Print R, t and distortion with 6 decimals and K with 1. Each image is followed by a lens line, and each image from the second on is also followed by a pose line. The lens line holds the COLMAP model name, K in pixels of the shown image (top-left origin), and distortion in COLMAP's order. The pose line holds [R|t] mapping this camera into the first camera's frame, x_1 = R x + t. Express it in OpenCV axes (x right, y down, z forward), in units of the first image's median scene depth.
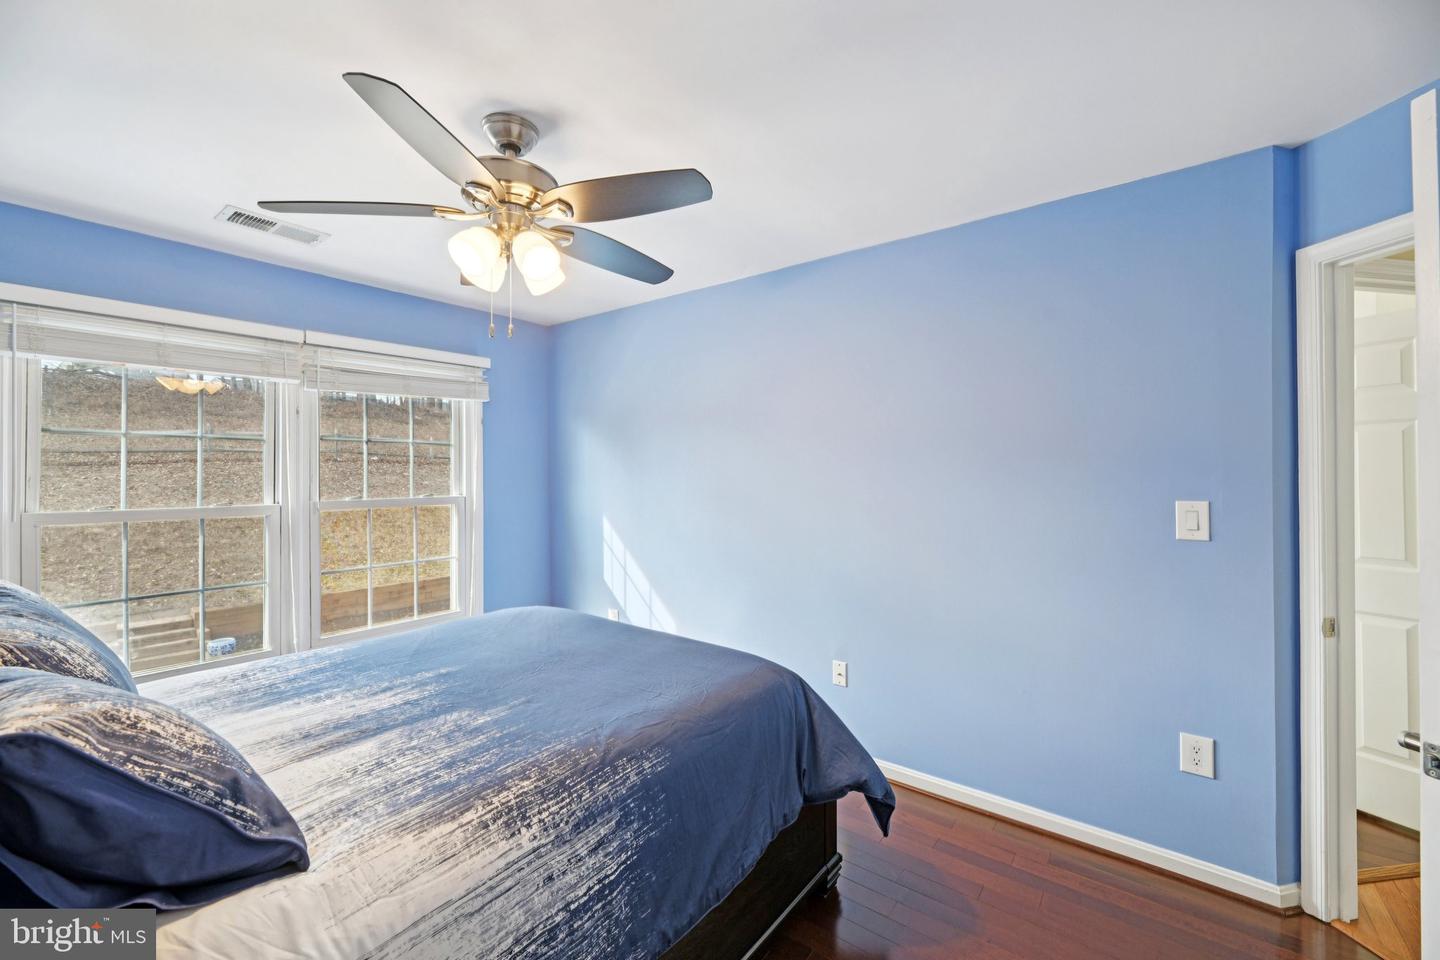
lens RADIAL K [[581.1, 0, 720.0], [0, 581.1, 480.0], [0, 0, 1]] dist [-0.001451, -0.000288]
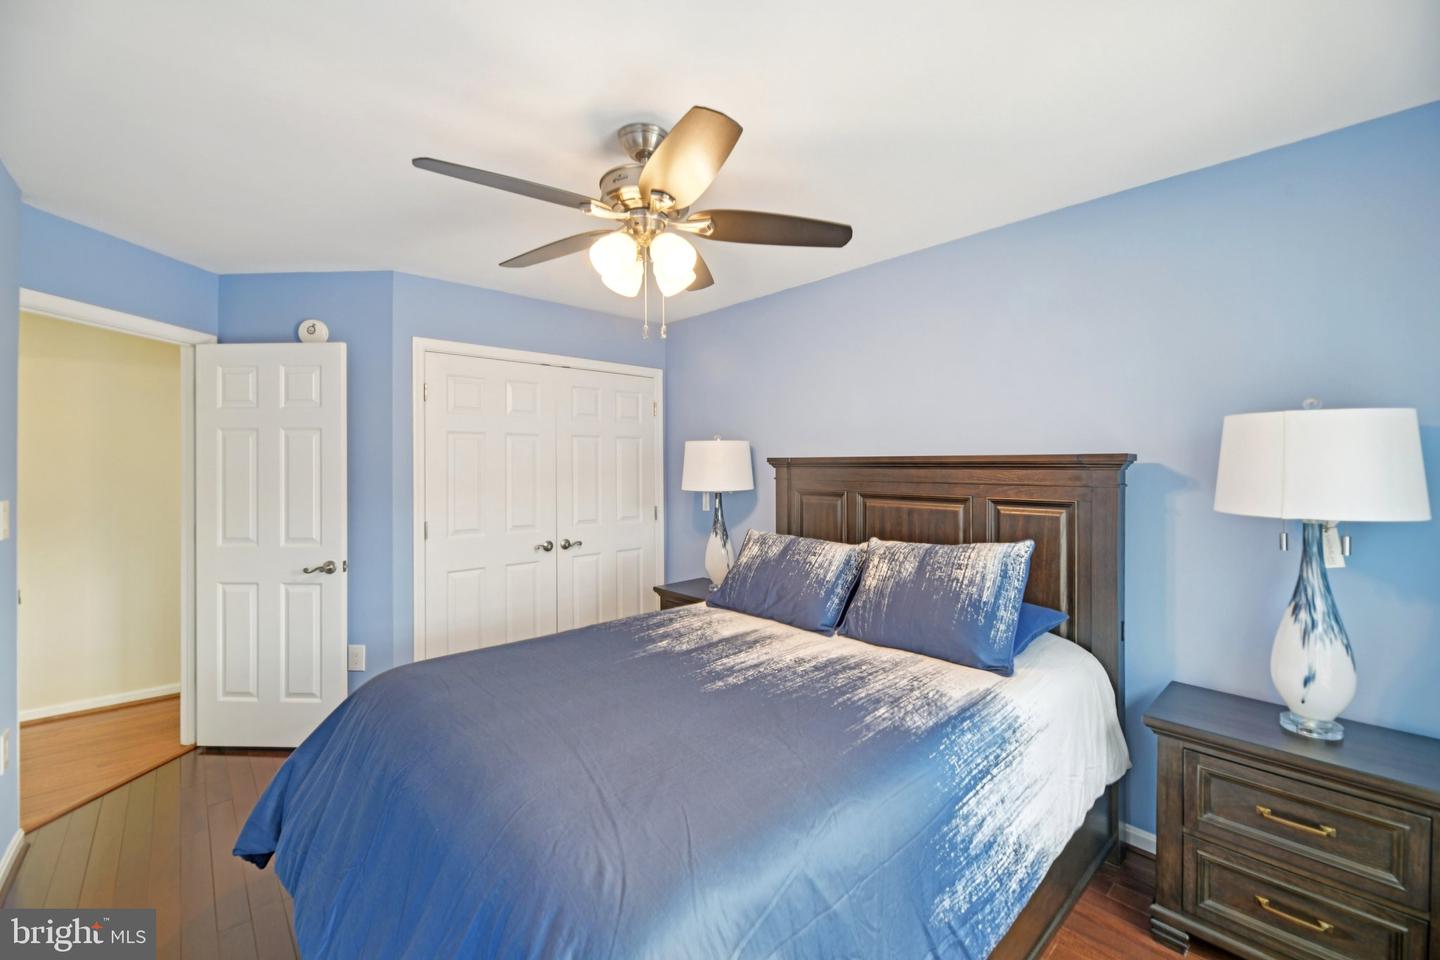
lens RADIAL K [[589.1, 0, 721.8], [0, 589.1, 457.6], [0, 0, 1]] dist [0.112479, -0.000086]
pose [[-0.984660, 0.006074, 0.174380, -0.793224], [0.005001, 0.999966, -0.006592, -0.029625], [-0.174414, -0.005618, -0.984656, 2.373732]]
